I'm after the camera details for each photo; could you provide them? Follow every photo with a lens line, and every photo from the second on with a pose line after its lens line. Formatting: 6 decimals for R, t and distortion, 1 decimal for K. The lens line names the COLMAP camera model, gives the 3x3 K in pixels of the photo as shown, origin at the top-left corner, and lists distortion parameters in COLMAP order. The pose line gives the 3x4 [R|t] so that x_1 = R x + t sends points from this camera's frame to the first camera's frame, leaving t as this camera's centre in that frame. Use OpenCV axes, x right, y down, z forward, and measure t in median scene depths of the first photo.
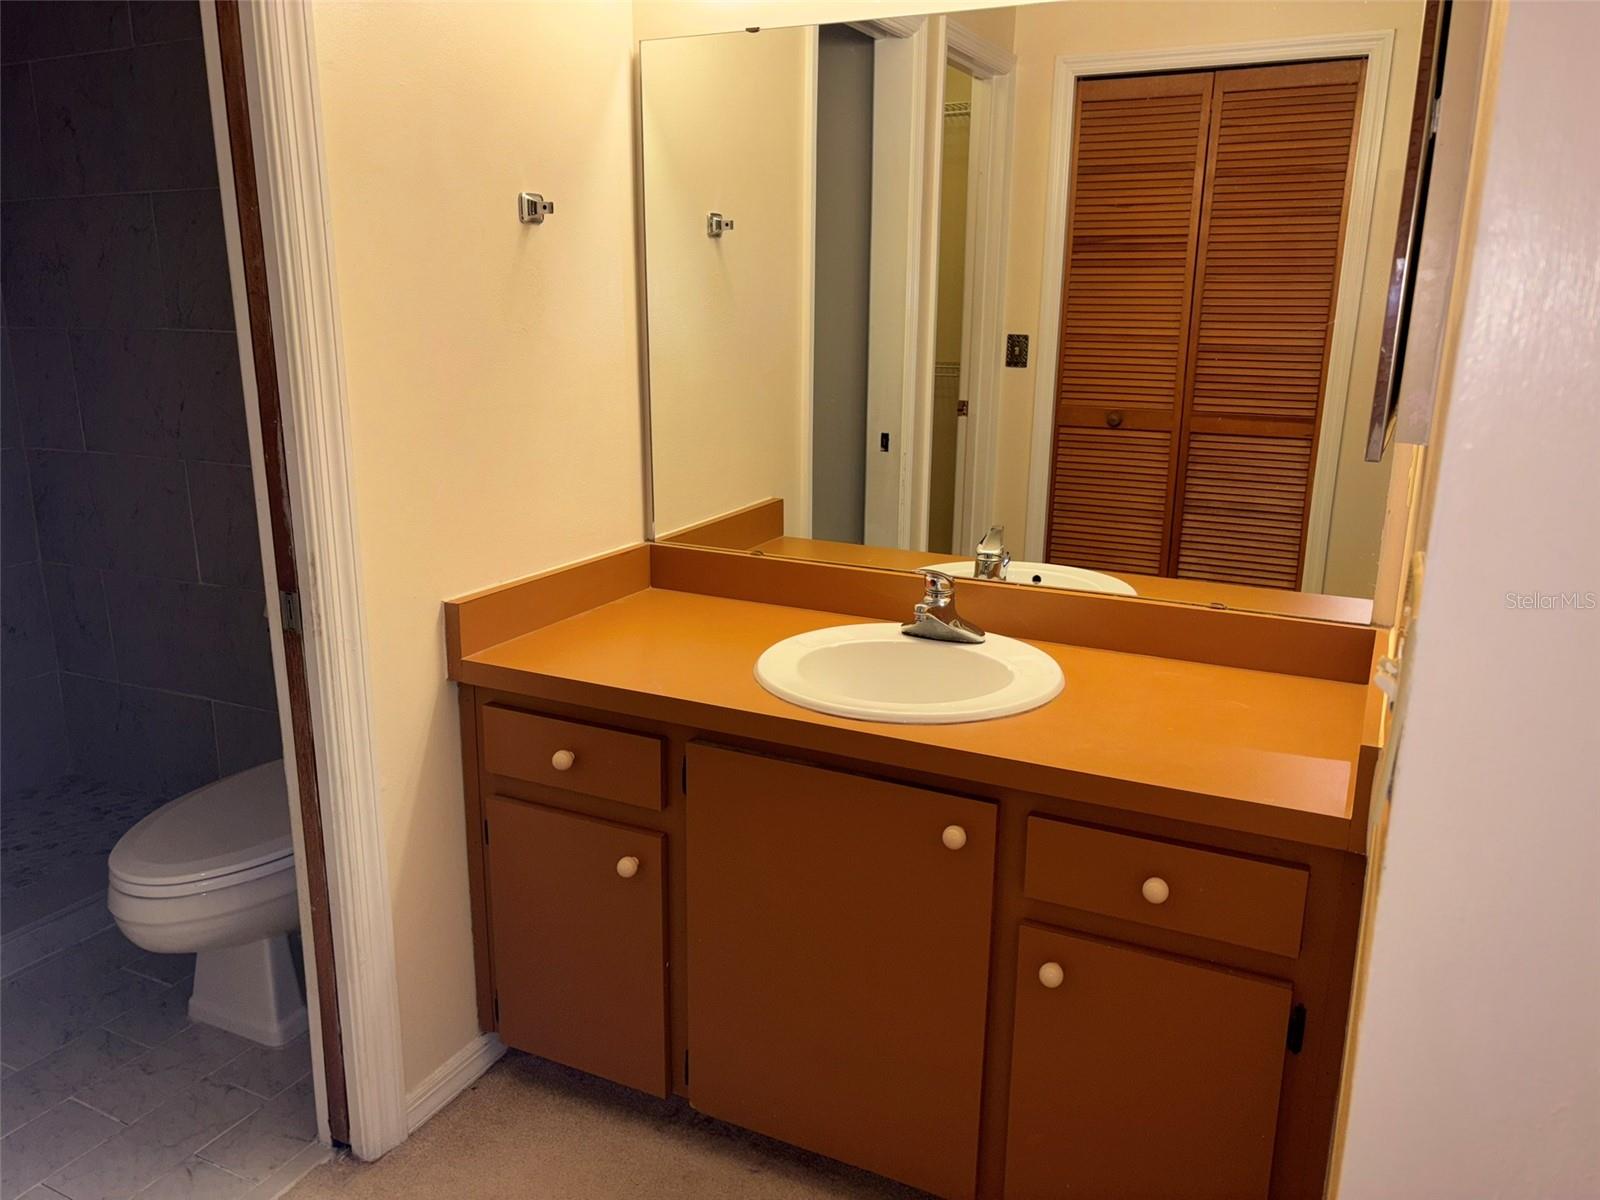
lens RADIAL K [[1208.4, 0, 800.0], [0, 1208.4, 600.0], [0, 0, 1]] dist [0.087706, -0.124036]
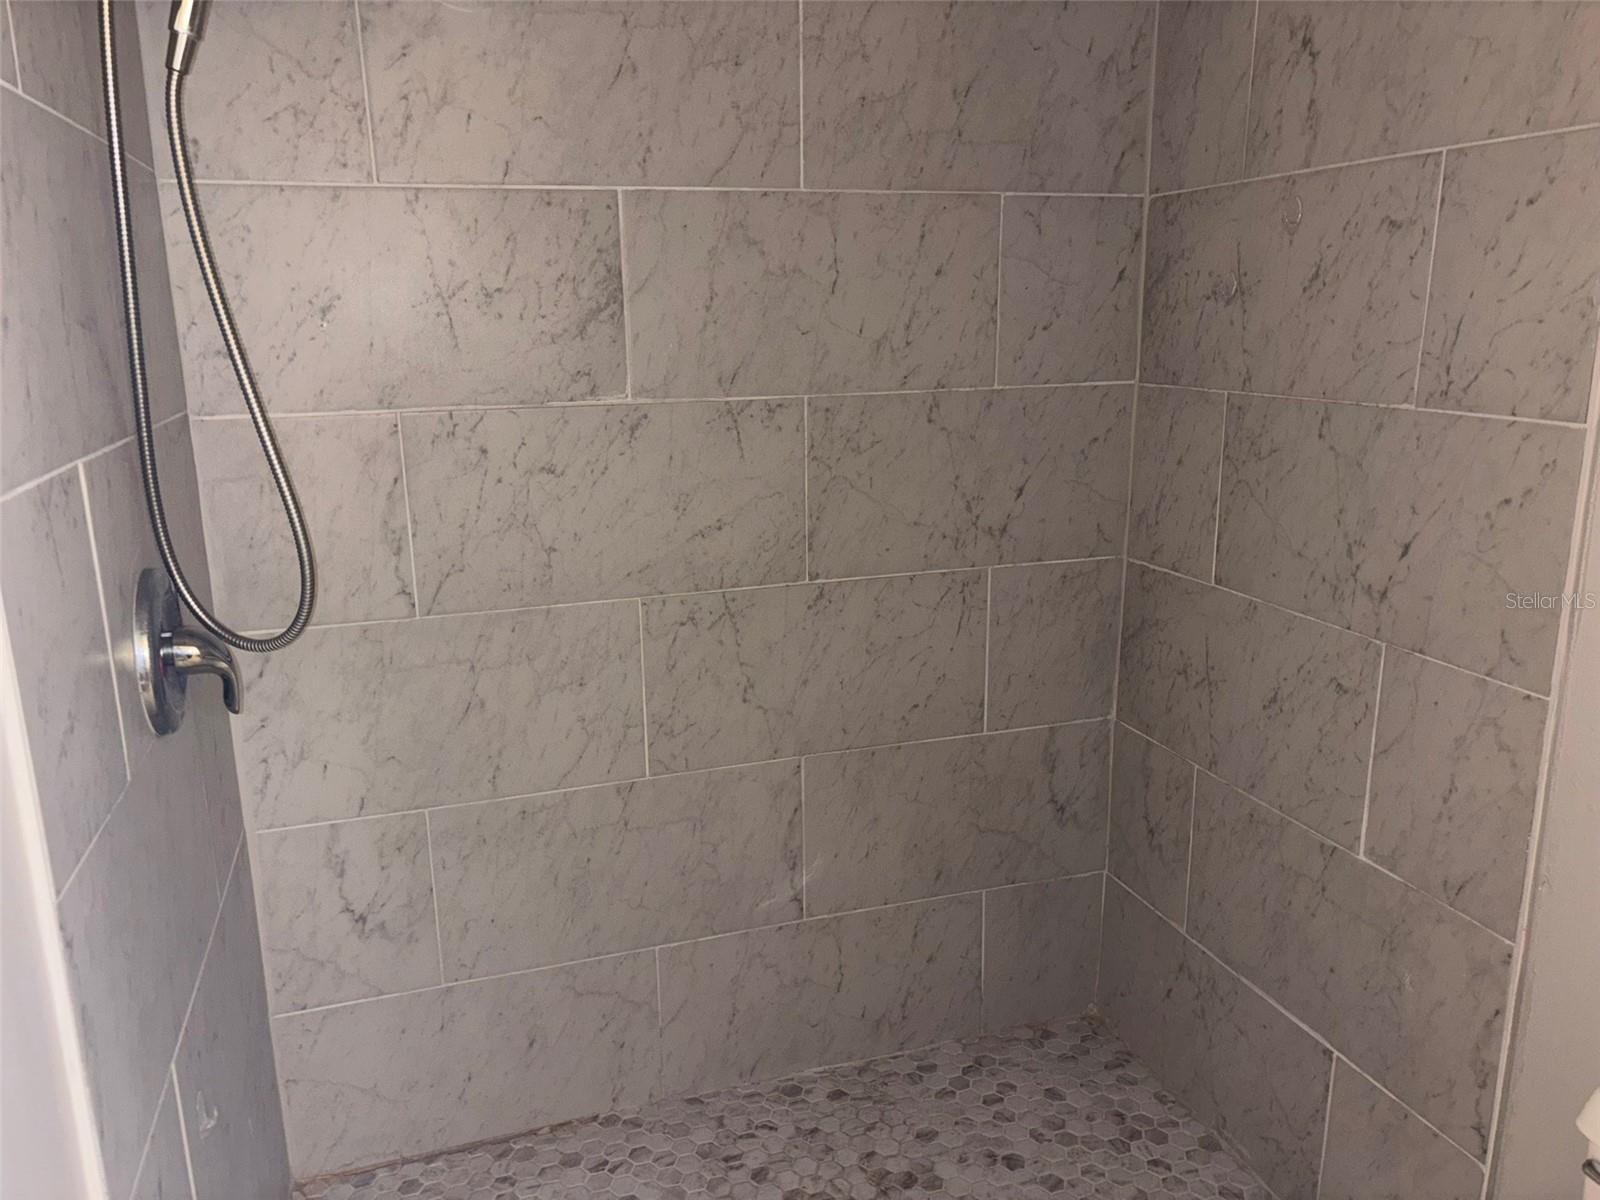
lens RADIAL K [[1208.4, 0, 800.0], [0, 1208.4, 600.0], [0, 0, 1]] dist [0.087706, -0.124036]
pose [[0.695252, 0.173471, -0.697519, -0.290280], [-0.173396, 0.982257, 0.071452, -0.121455], [0.697538, 0.071270, 0.712995, 0.403890]]
